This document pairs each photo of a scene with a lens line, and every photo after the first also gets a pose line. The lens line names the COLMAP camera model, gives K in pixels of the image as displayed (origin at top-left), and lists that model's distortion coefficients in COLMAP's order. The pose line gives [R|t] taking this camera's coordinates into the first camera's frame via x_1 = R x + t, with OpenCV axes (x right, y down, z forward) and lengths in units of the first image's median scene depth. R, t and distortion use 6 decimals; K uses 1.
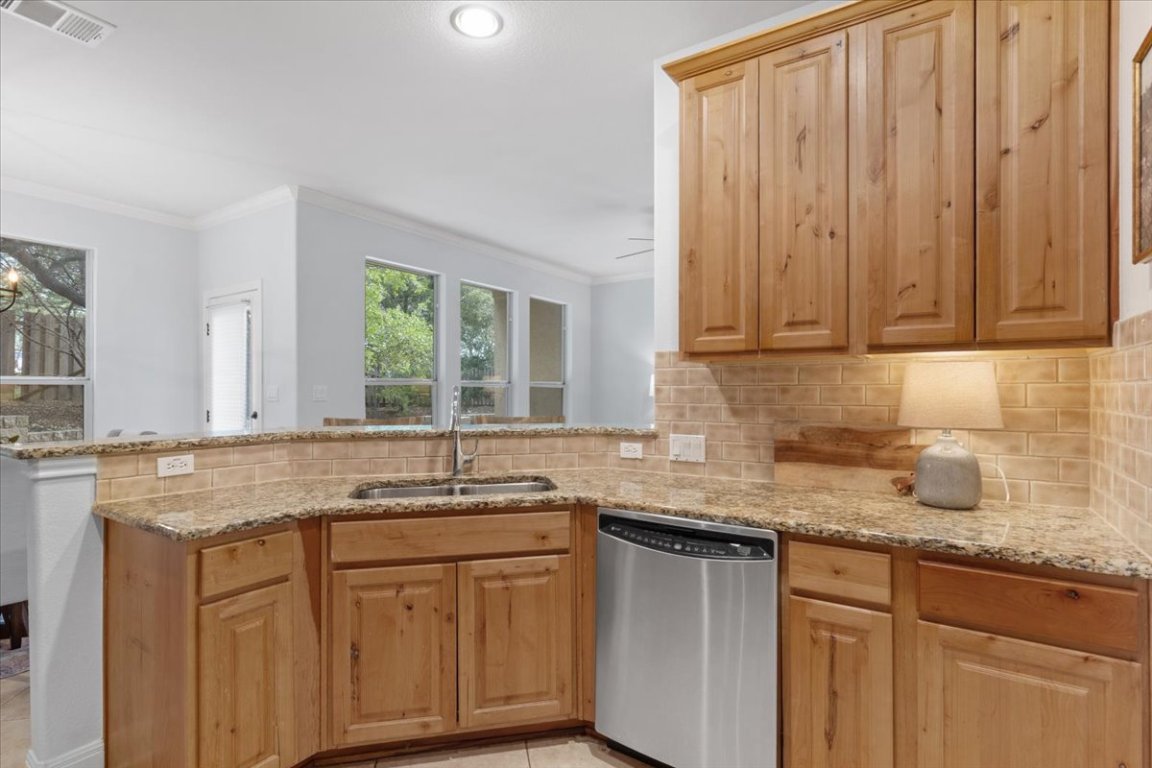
lens RADIAL K [[537.1, 0, 576.0], [0, 537.1, 384.0], [0, 0, 1]] dist [0.000395, 0.000487]
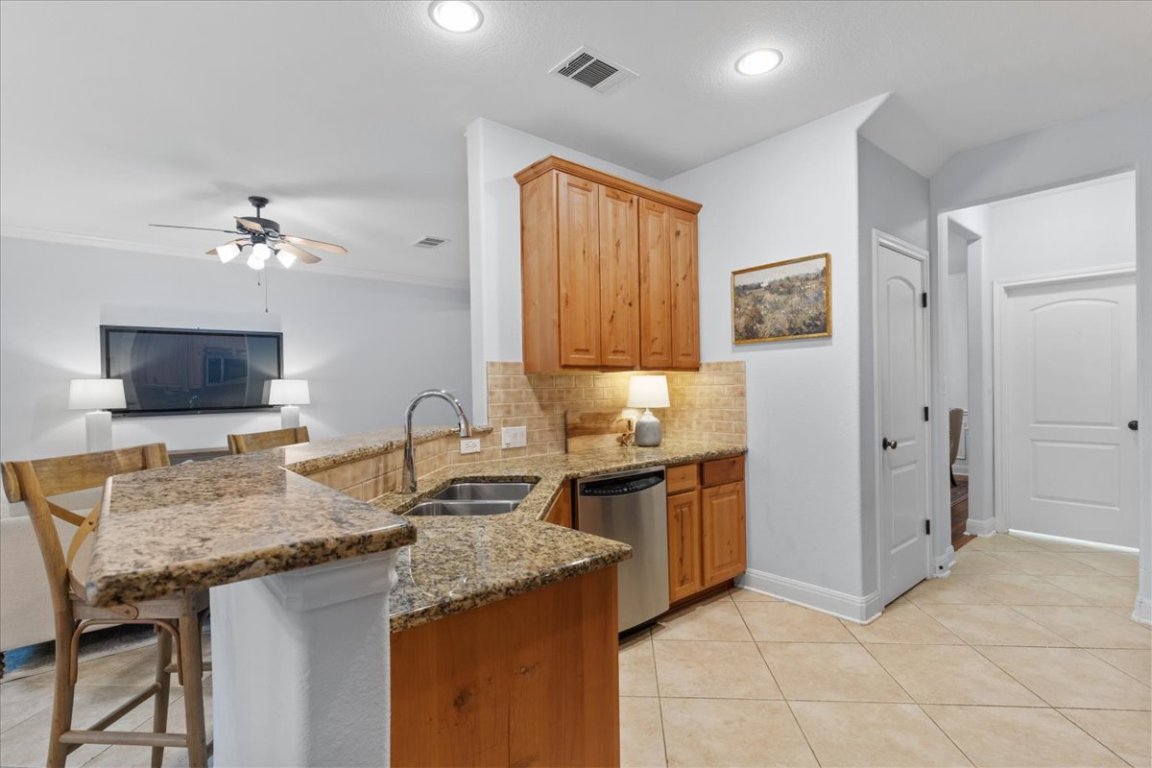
lens RADIAL K [[537.1, 0, 576.0], [0, 537.1, 384.0], [0, 0, 1]] dist [0.000395, 0.000487]
pose [[0.308025, 0.000128, 0.951378, -1.074114], [0.006381, 0.999977, -0.002200, -0.005467], [-0.951357, 0.006749, 0.308017, 0.506766]]
